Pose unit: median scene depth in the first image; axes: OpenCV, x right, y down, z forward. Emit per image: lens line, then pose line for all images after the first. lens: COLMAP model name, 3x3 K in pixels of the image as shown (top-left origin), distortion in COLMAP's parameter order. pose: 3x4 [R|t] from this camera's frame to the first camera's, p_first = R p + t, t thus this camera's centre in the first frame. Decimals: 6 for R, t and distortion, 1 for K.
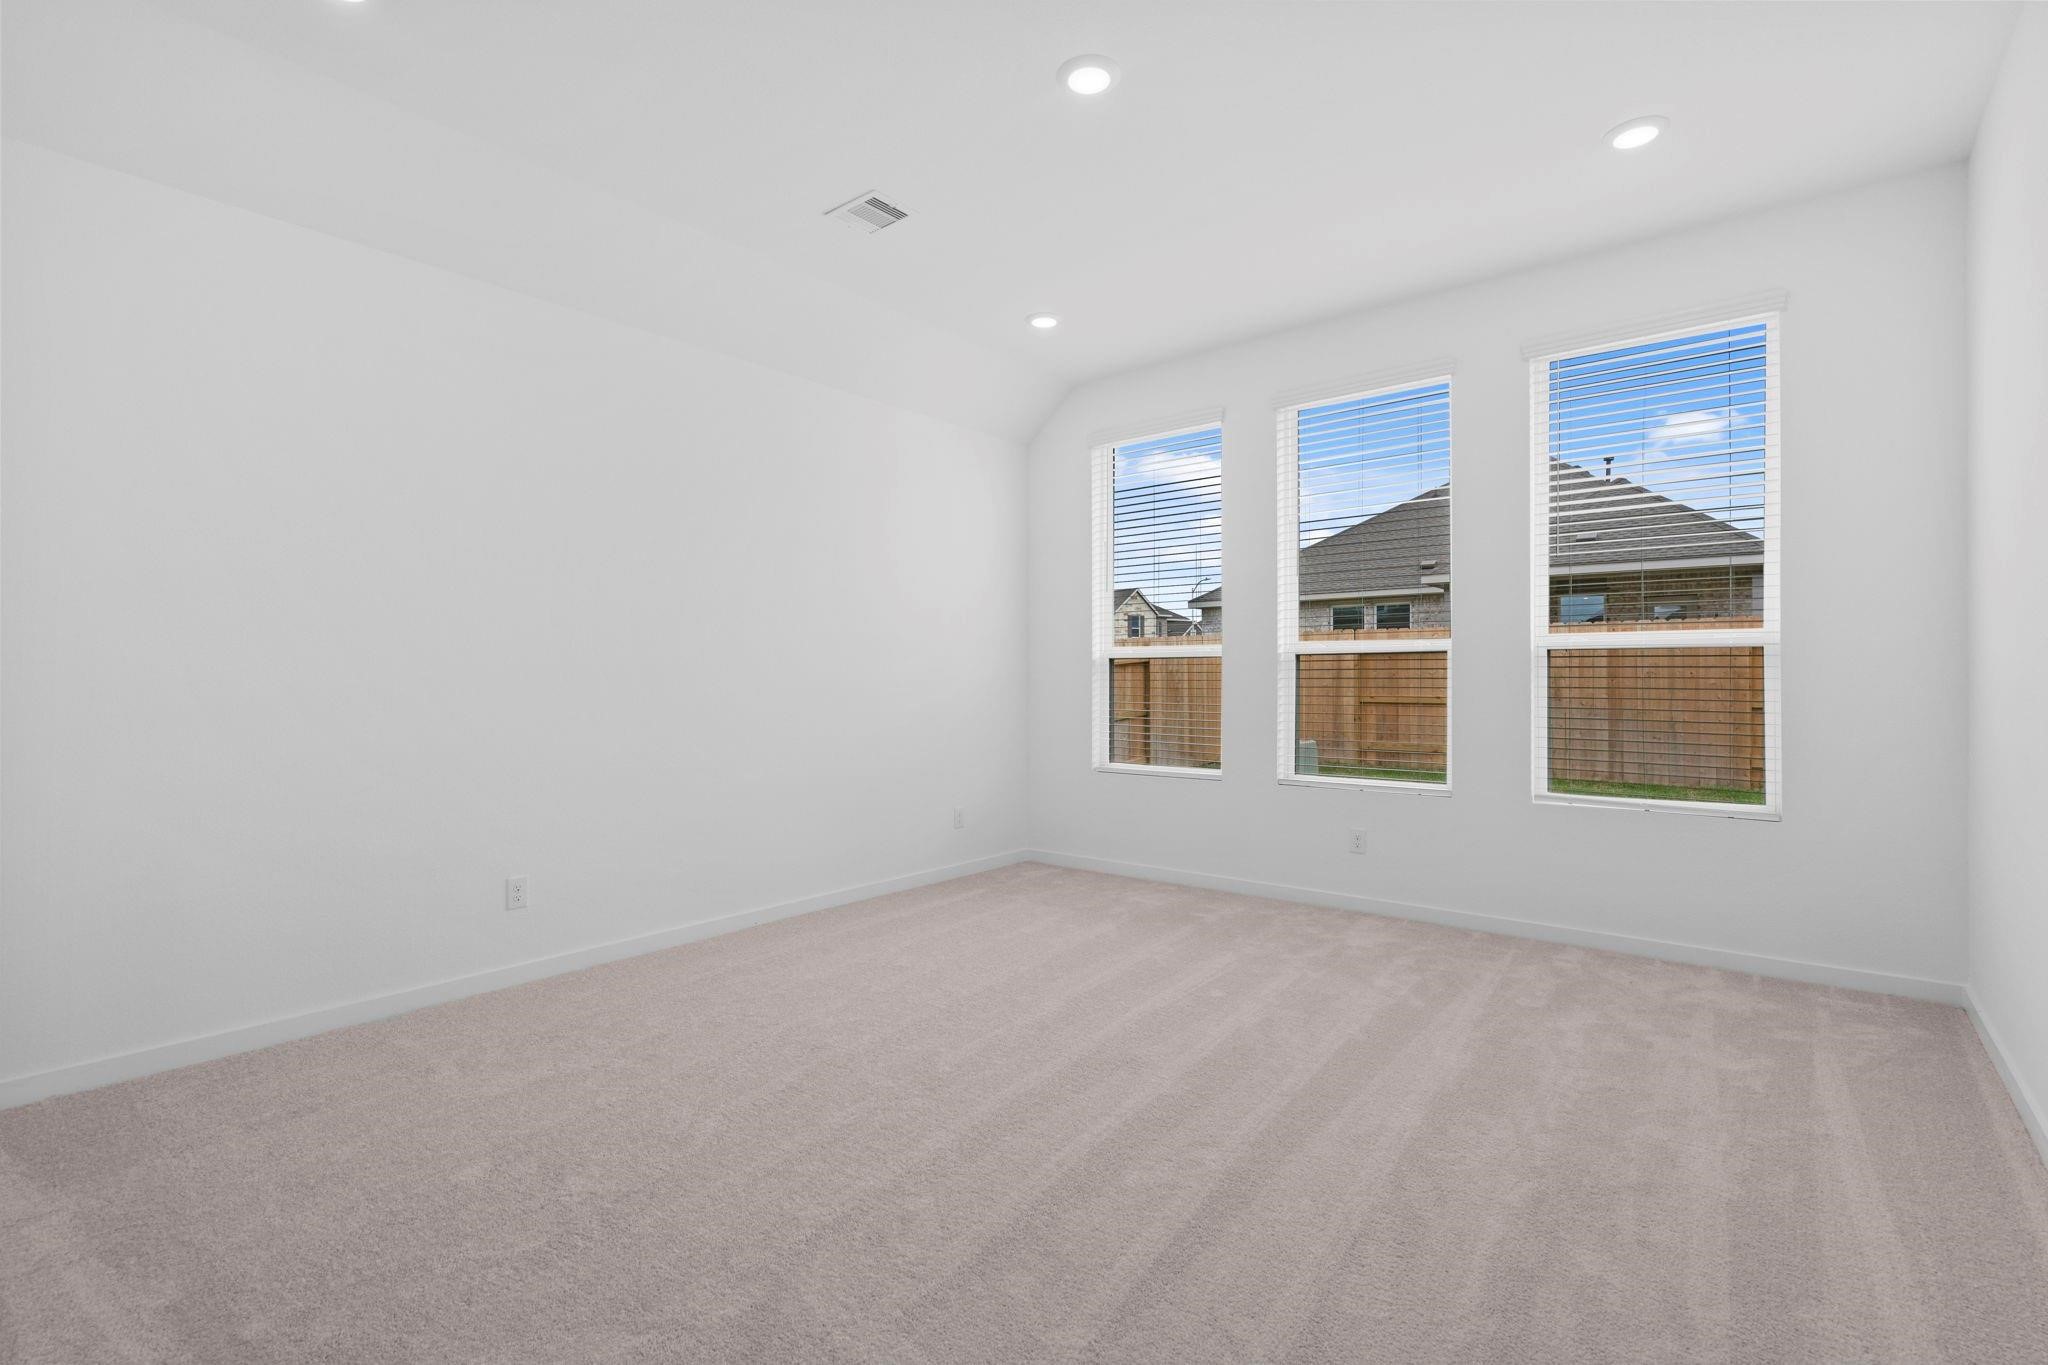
lens RADIAL K [[787.0, 0, 1024.0], [0, 787.0, 682.5], [0, 0, 1]] dist [-0.000488, -0.000066]
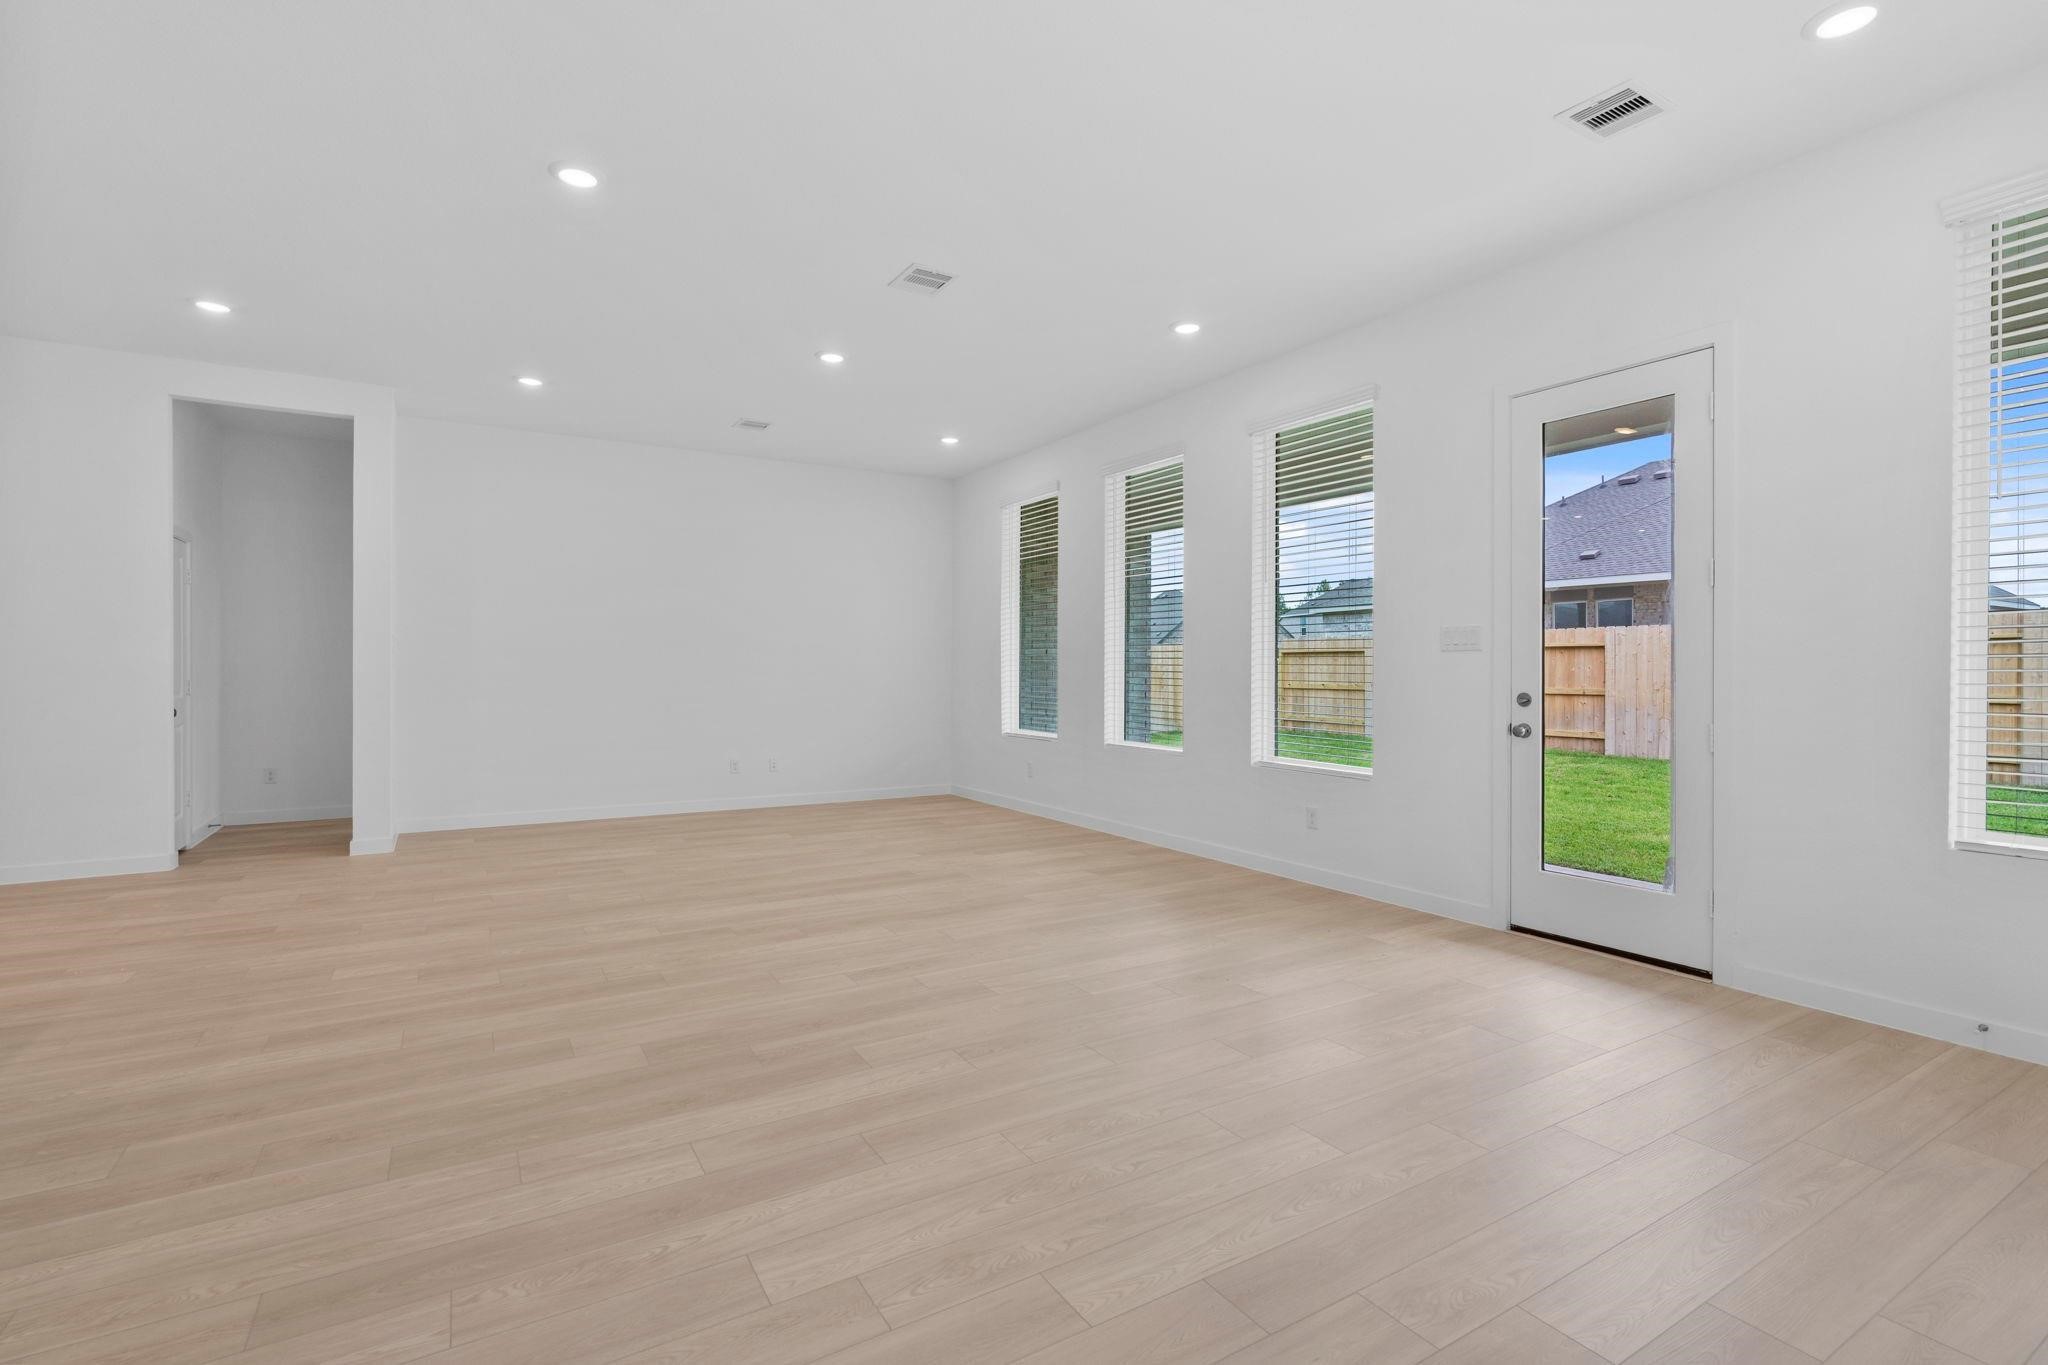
lens RADIAL K [[944.7, 0, 1022.1], [0, 944.7, 675.1], [0, 0, 1]] dist [0.000858, 0.000192]
pose [[0.924447, 0.011395, -0.381141, 0.535507], [-0.010851, 0.999935, 0.003576, -0.001307], [0.381157, 0.000830, 0.924510, -0.382914]]
